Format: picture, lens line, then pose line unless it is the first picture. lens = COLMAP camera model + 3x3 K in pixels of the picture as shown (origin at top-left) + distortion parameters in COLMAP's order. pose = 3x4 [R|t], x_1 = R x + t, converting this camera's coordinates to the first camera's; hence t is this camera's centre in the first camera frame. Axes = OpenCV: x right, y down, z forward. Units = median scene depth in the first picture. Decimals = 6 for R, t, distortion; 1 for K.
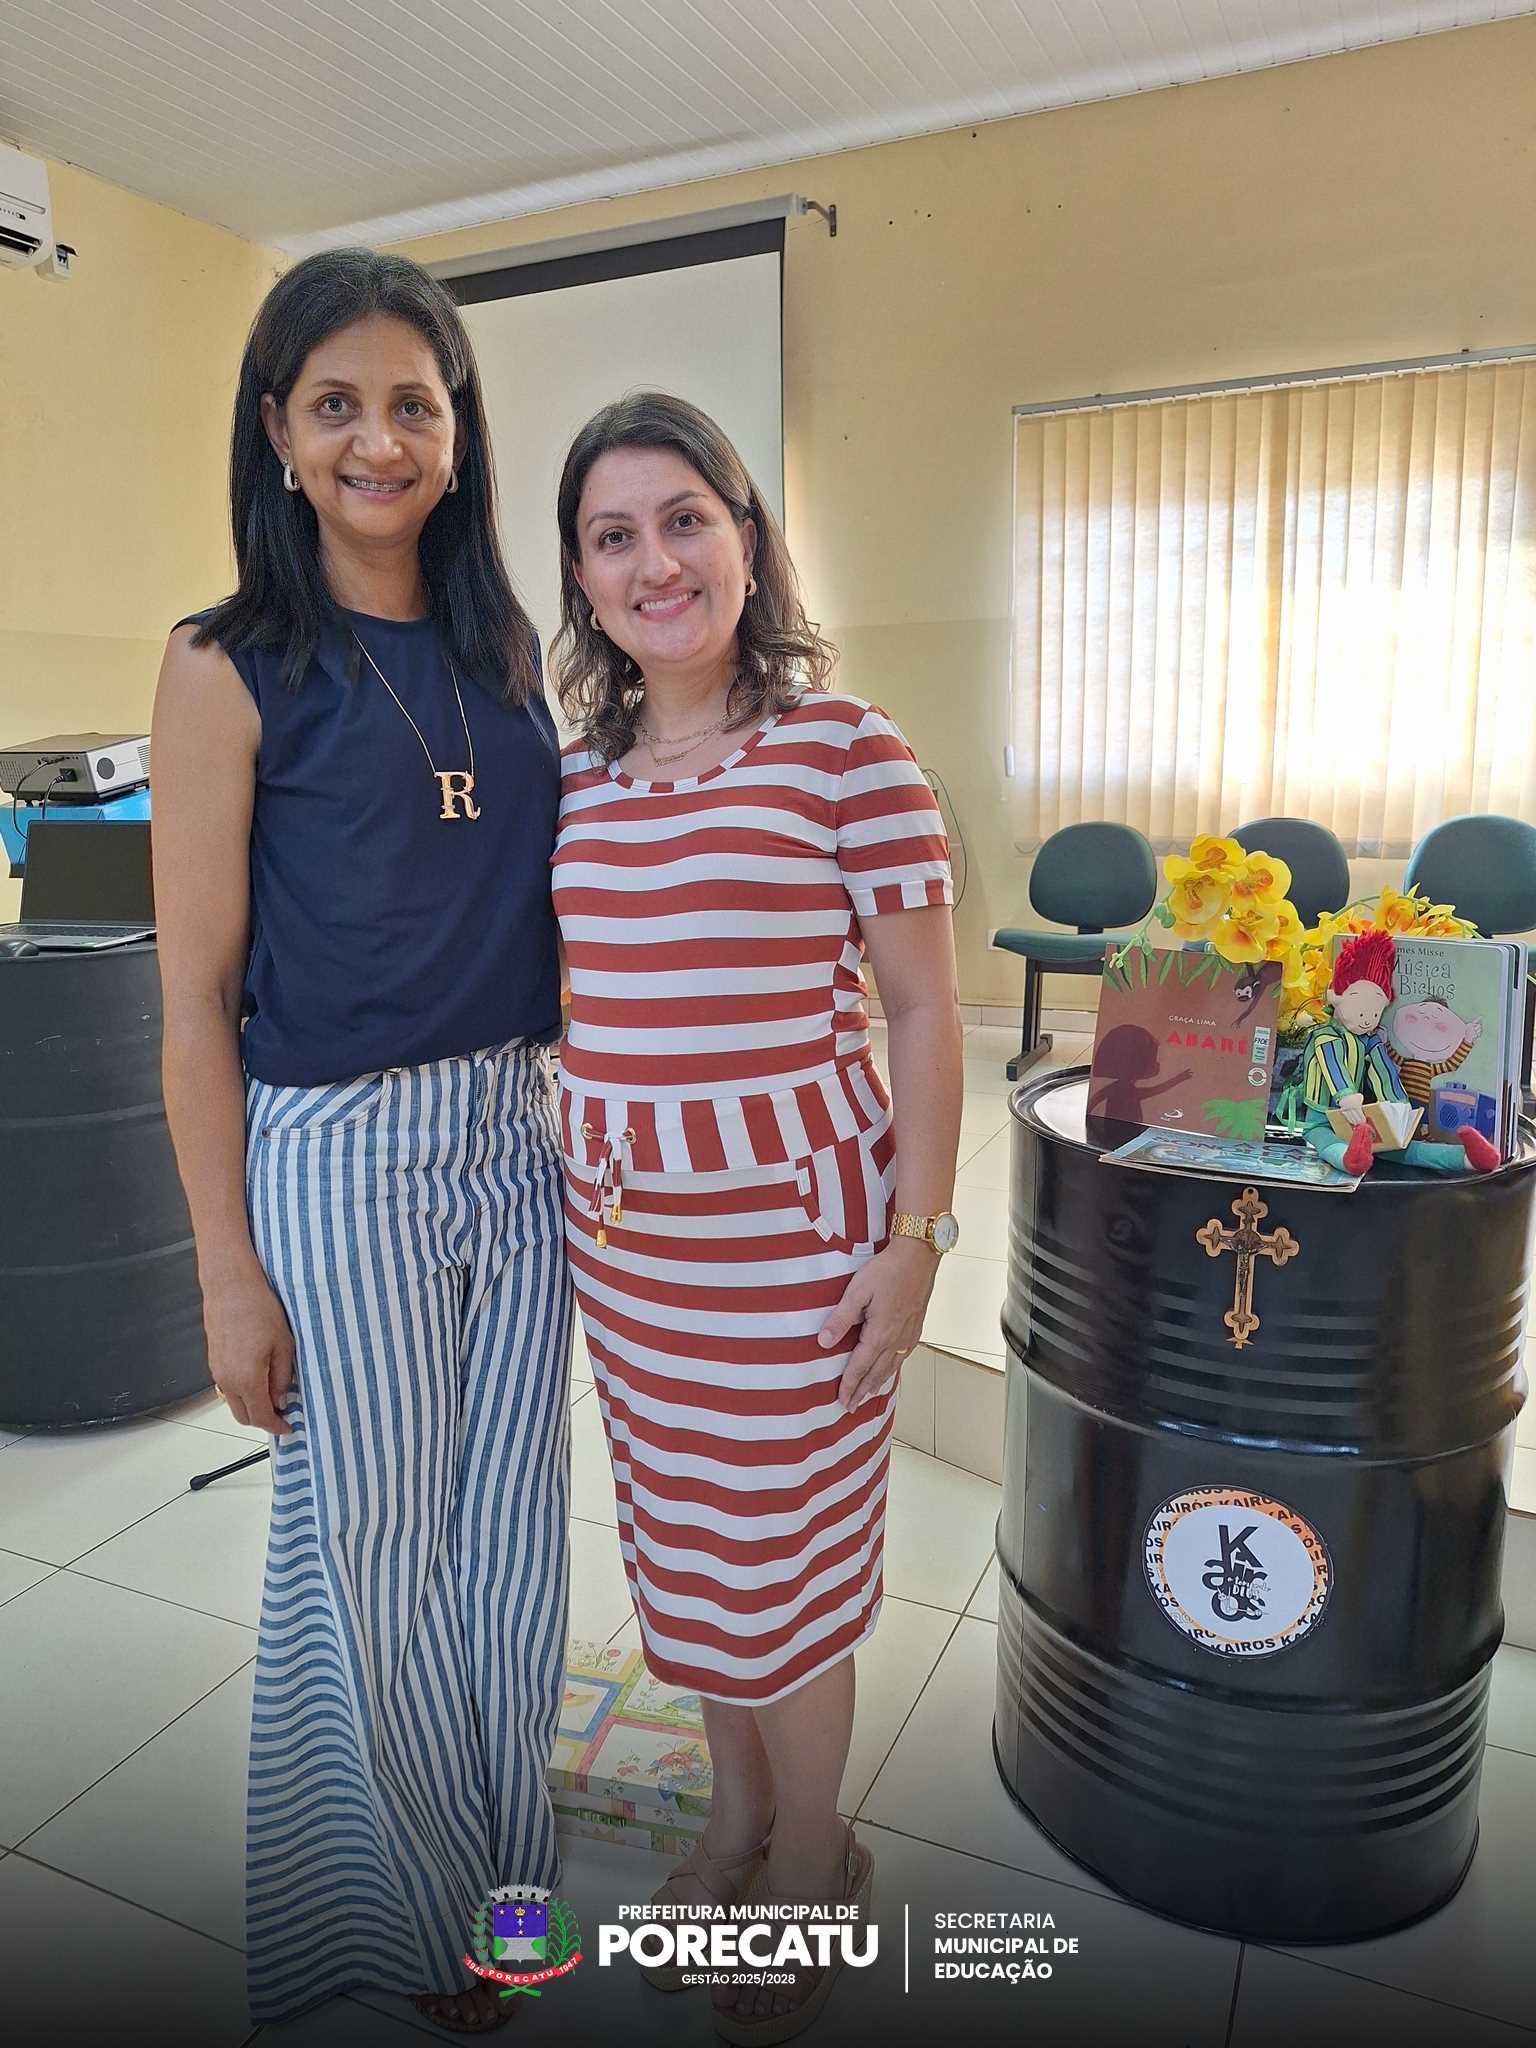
lens RADIAL K [[1421.6, 0, 755.7], [0, 1421.6, 1021.9], [0, 0, 1]] dist [0.117415, -0.163777]
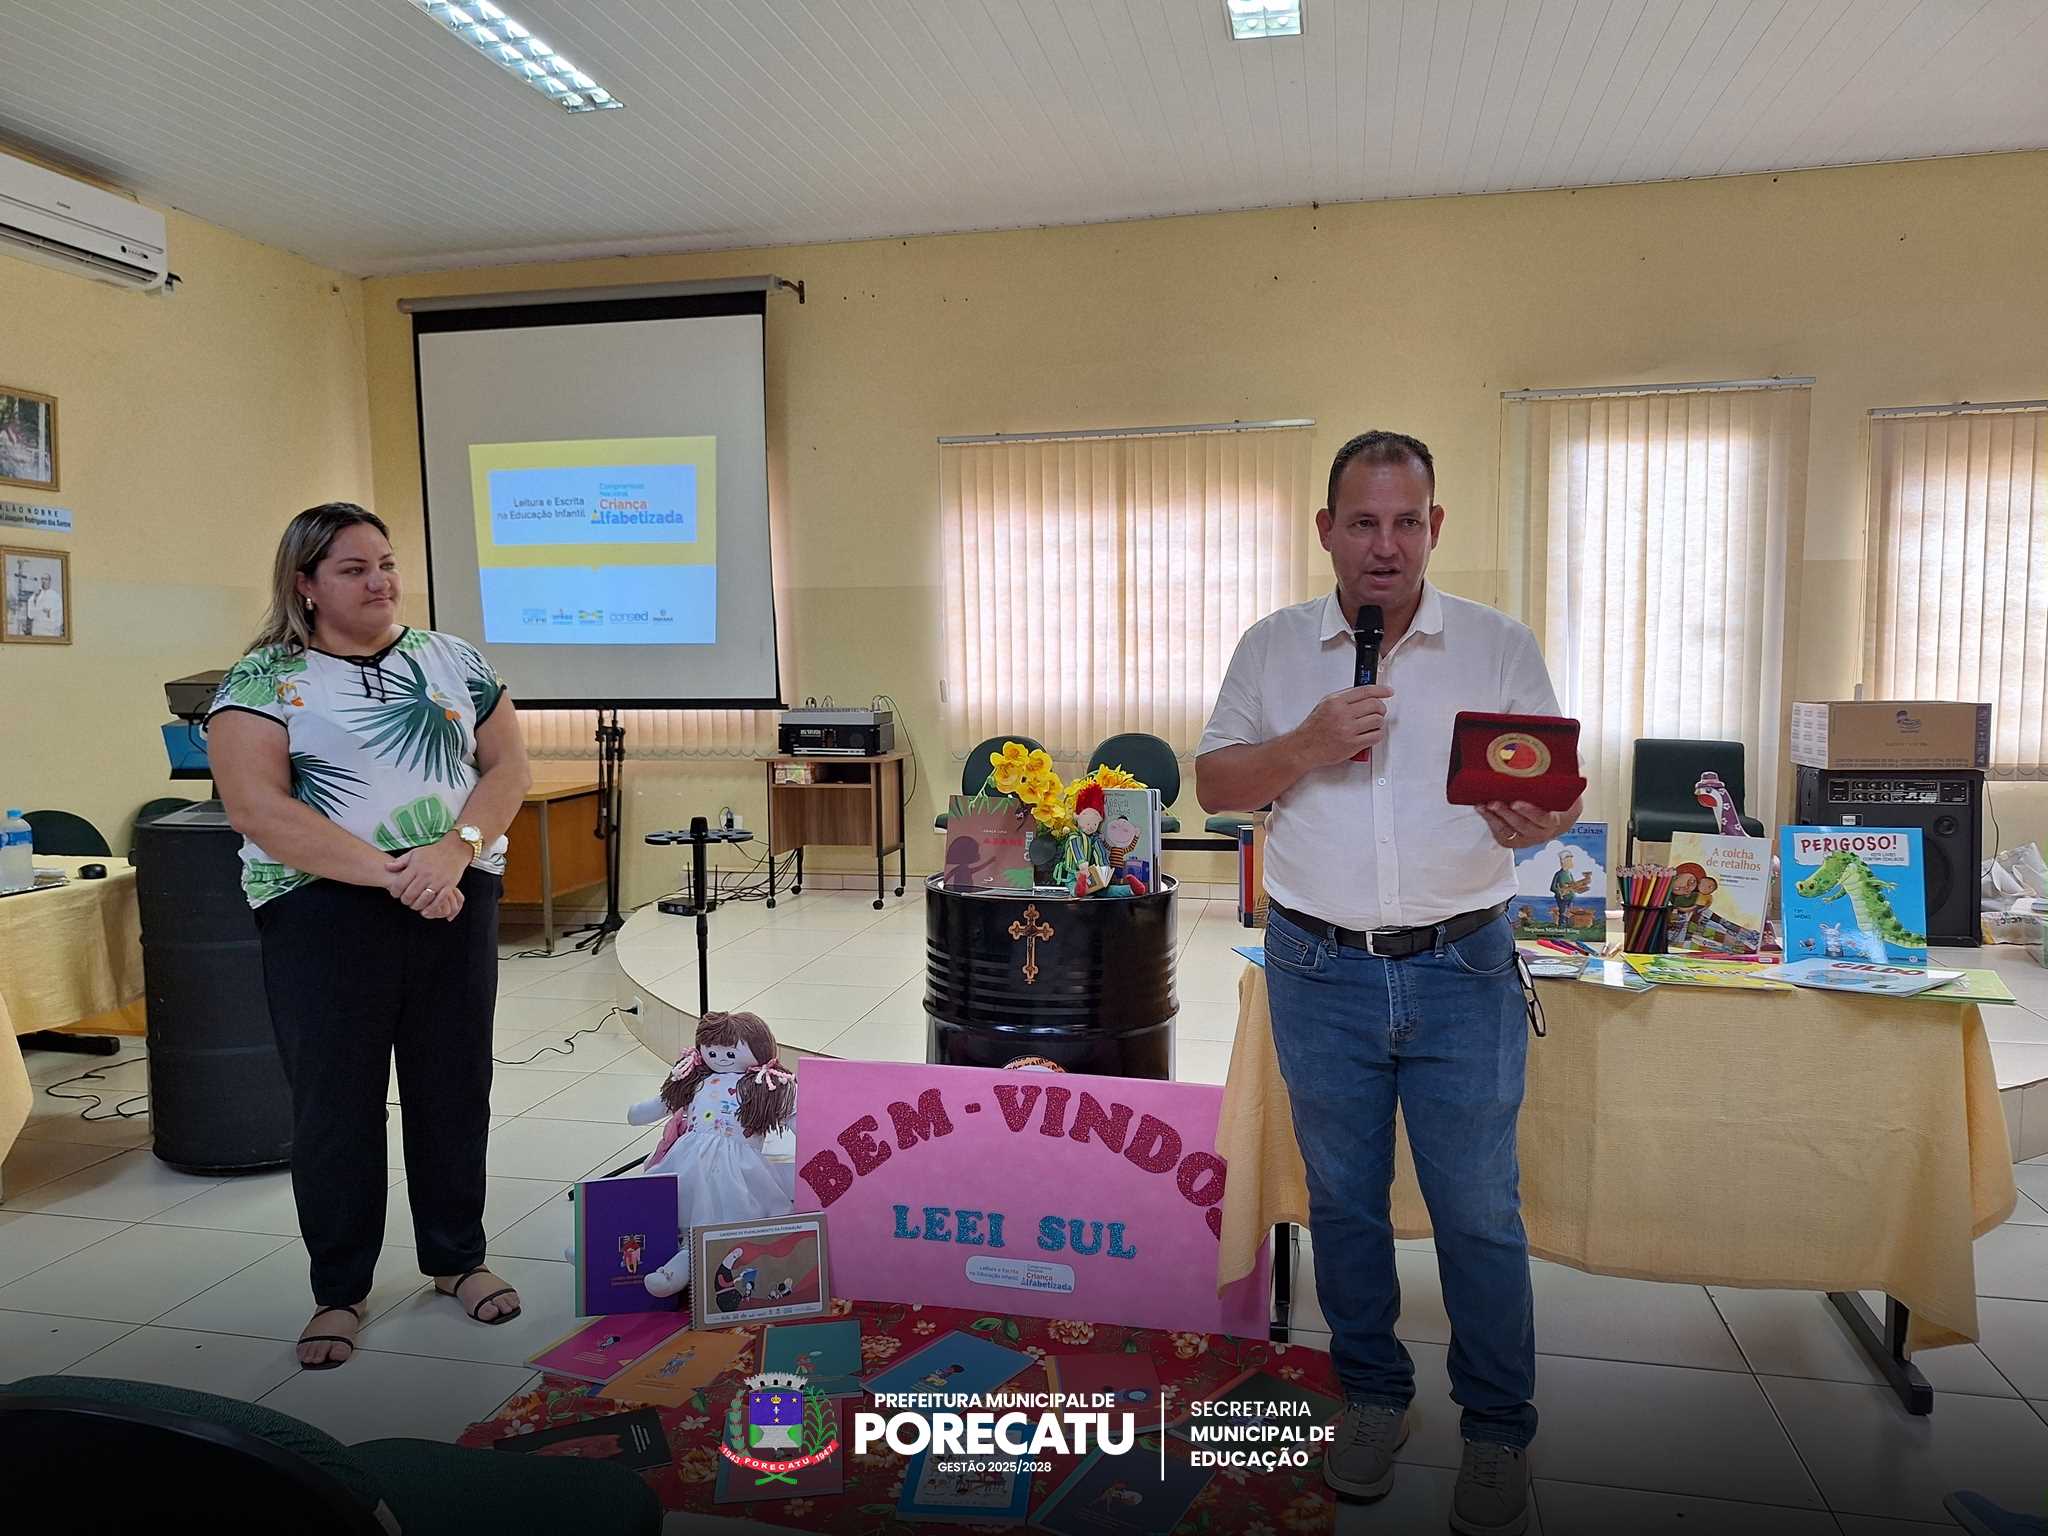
lens RADIAL K [[1428.6, 0, 1024.3], [0, 1428.6, 781.6], [0, 0, 1]] dist [0.121234, -0.171636]
pose [[0.977851, -0.007950, 0.209153, -0.032146], [0.030630, 0.993956, -0.105423, 0.049390], [-0.207051, 0.109495, 0.972184, -0.328789]]
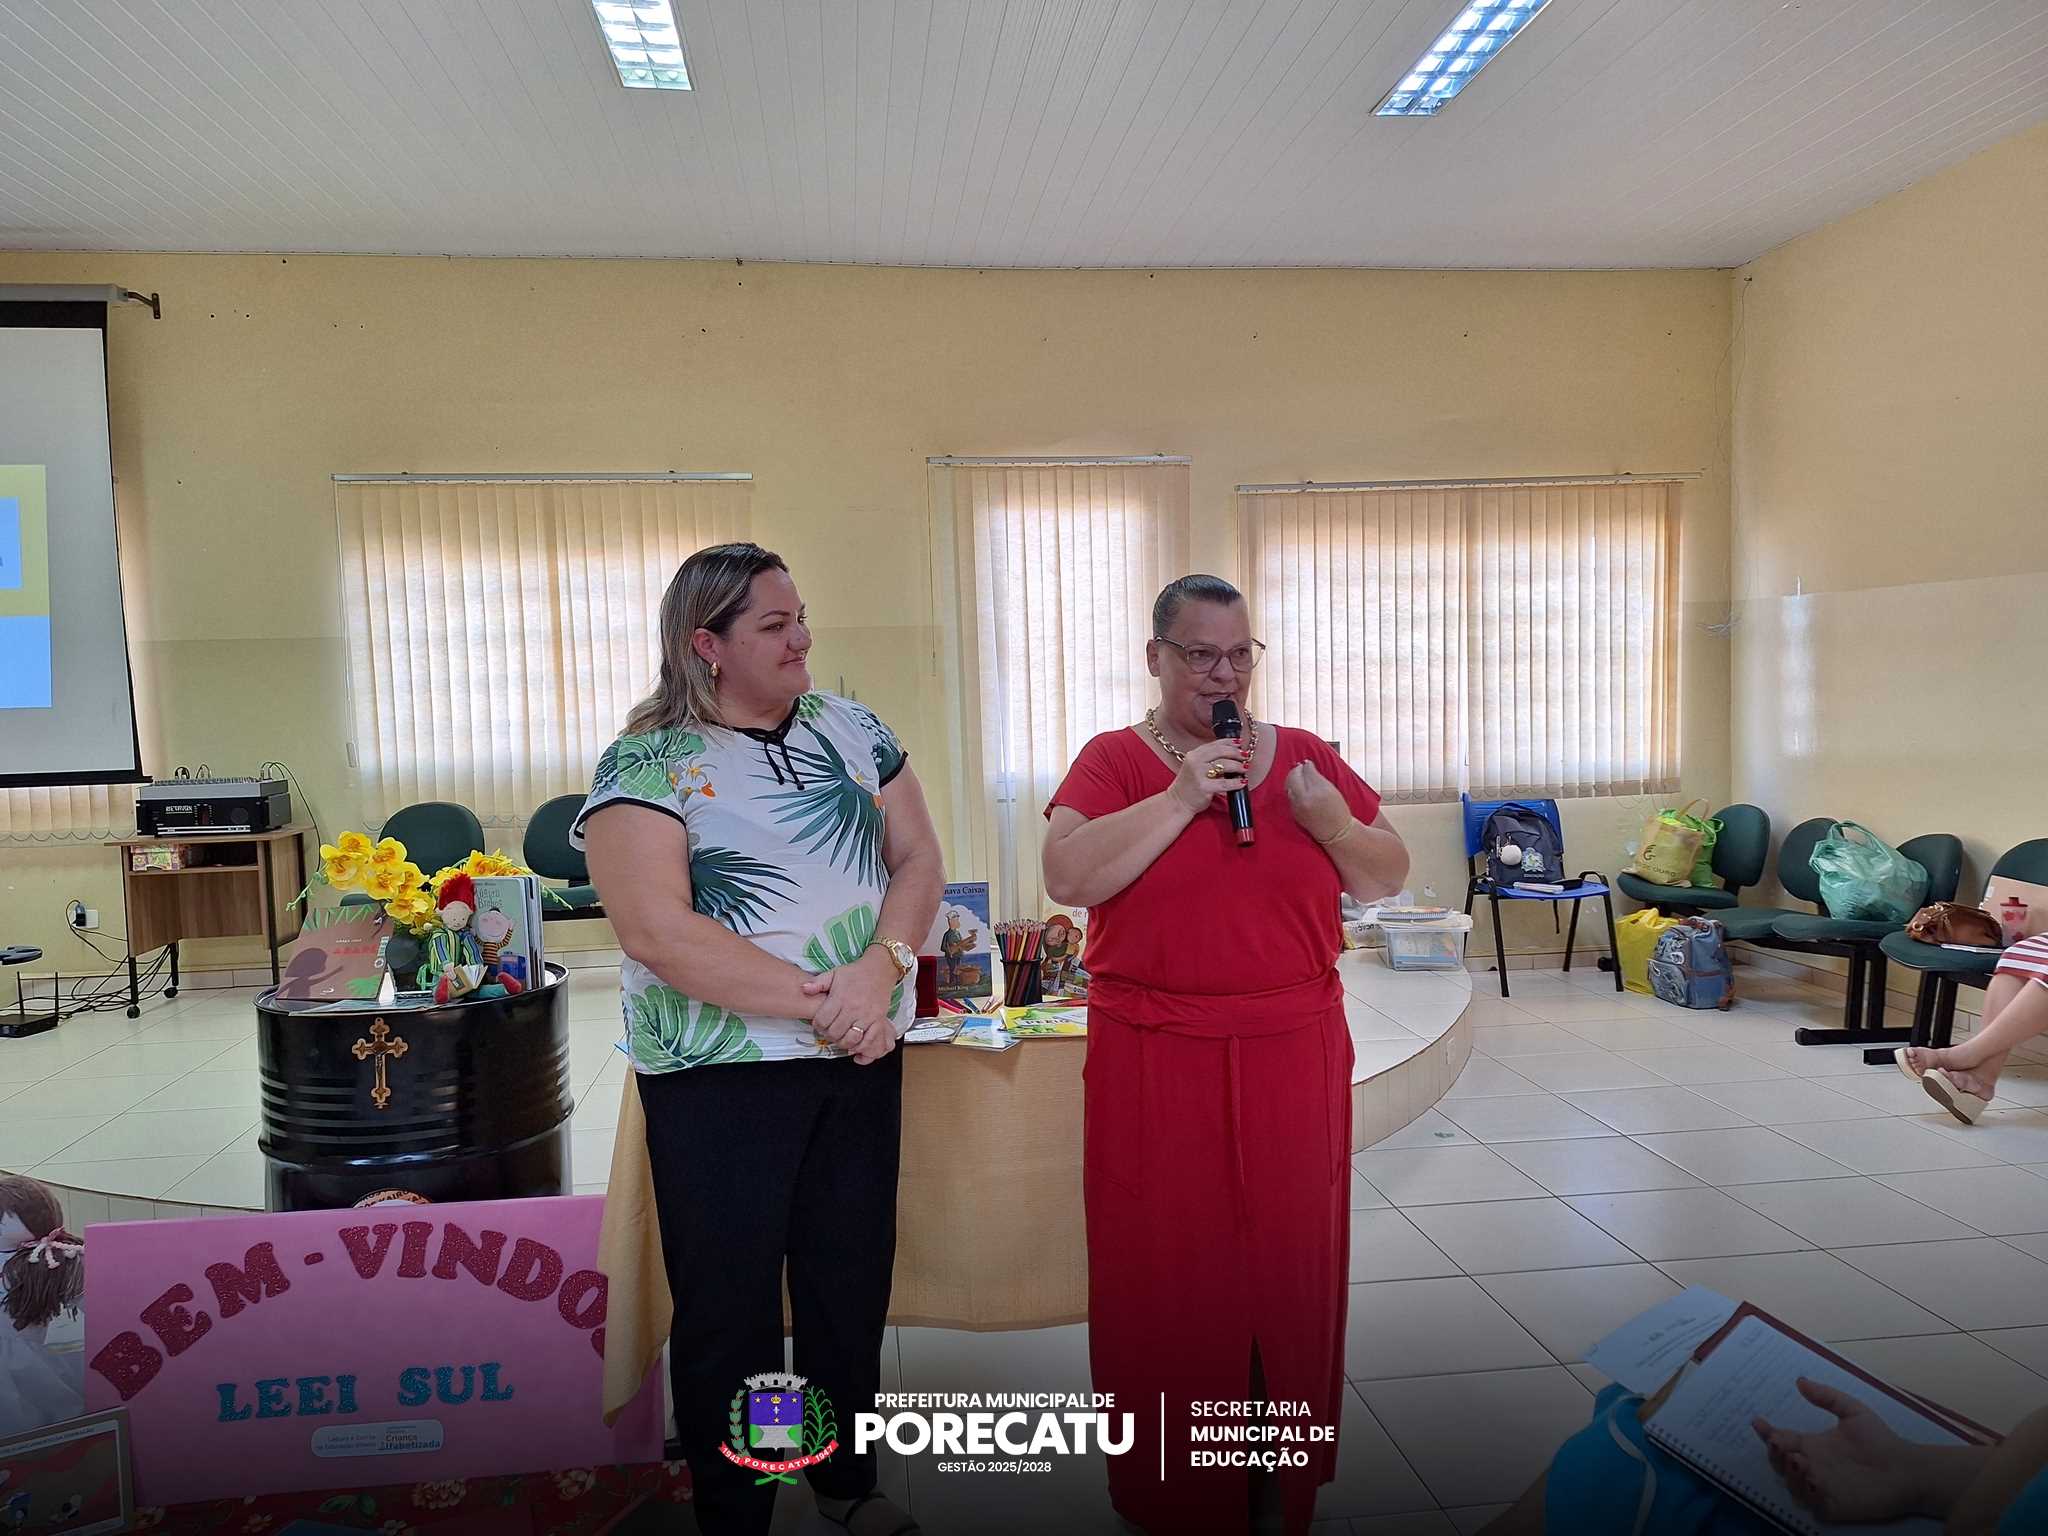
lens RADIAL K [[1421.1, 0, 1029.2], [0, 1421.1, 781.2], [0, 0, 1]] dist [0.084745, -0.103956]
pose [[0.850486, -0.038855, 0.524561, 0.029766], [0.111065, 0.988048, -0.106887, 0.033298], [-0.514138, 0.149166, 0.844637, -0.327286]]
